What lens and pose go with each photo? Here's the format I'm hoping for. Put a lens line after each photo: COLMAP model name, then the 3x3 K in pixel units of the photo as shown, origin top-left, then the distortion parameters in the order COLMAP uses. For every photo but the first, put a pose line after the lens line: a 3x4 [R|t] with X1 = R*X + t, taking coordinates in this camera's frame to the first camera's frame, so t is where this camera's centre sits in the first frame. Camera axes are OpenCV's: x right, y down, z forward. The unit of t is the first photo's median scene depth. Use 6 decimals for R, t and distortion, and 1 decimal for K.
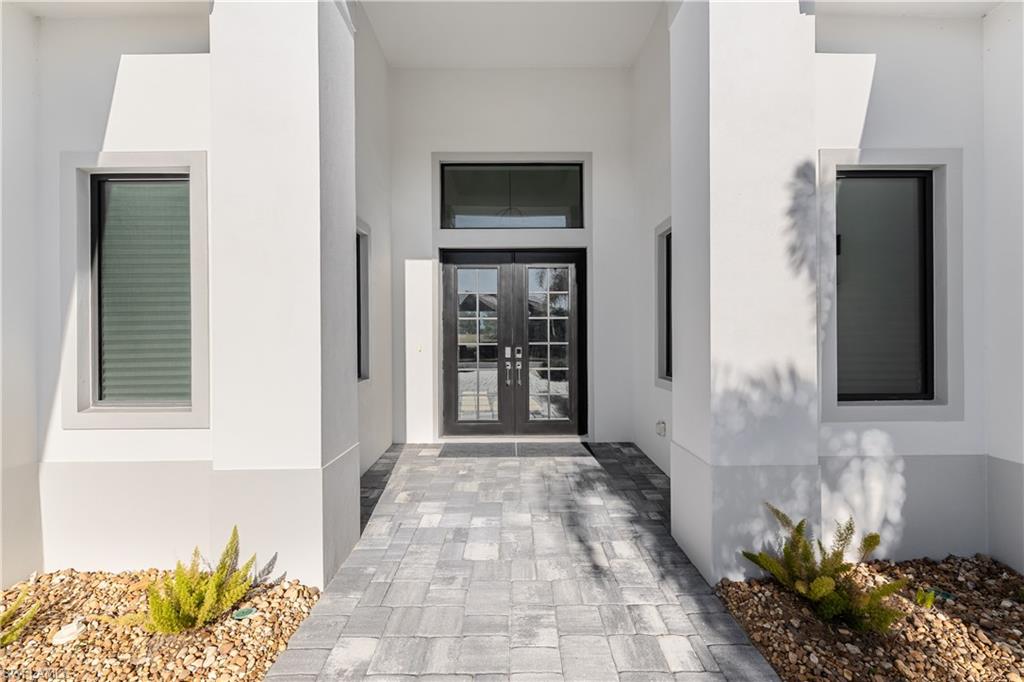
lens RADIAL K [[448.7, 0, 512.0], [0, 448.7, 334.4], [0, 0, 1]] dist [-0.002494, -0.000111]
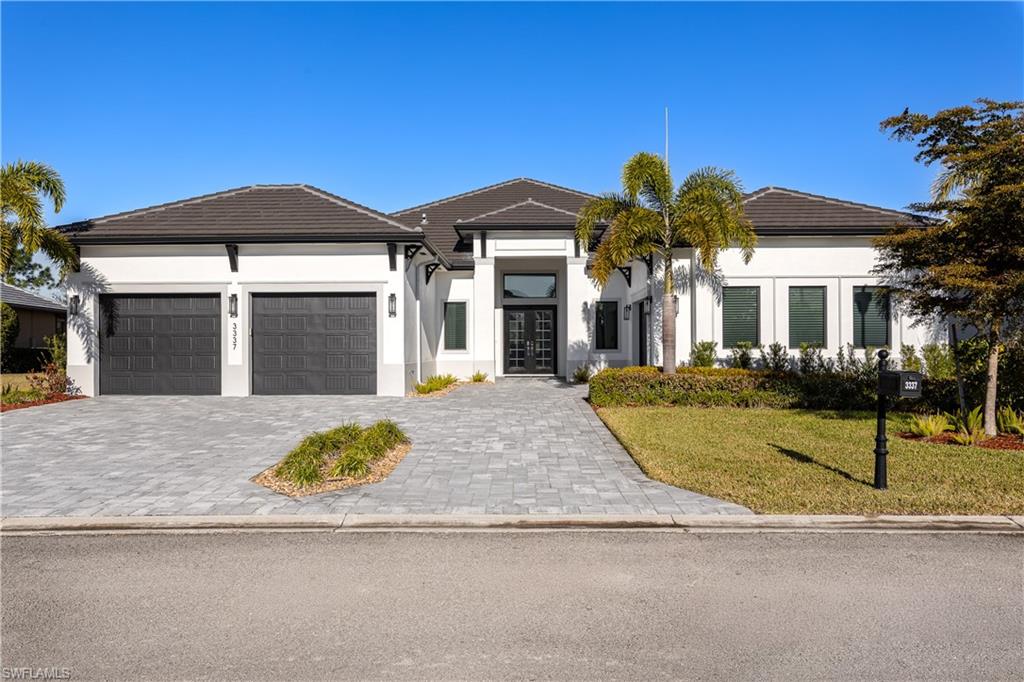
lens RADIAL K [[707.8, 0, 512.0], [0, 707.8, 343.0], [0, 0, 1]] dist [-0.001248, -0.000216]
pose [[0.999720, 0.001820, -0.023613, -0.010227], [-0.002208, 0.999863, -0.016397, 0.222517], [0.023580, 0.016444, 0.999587, -6.890414]]
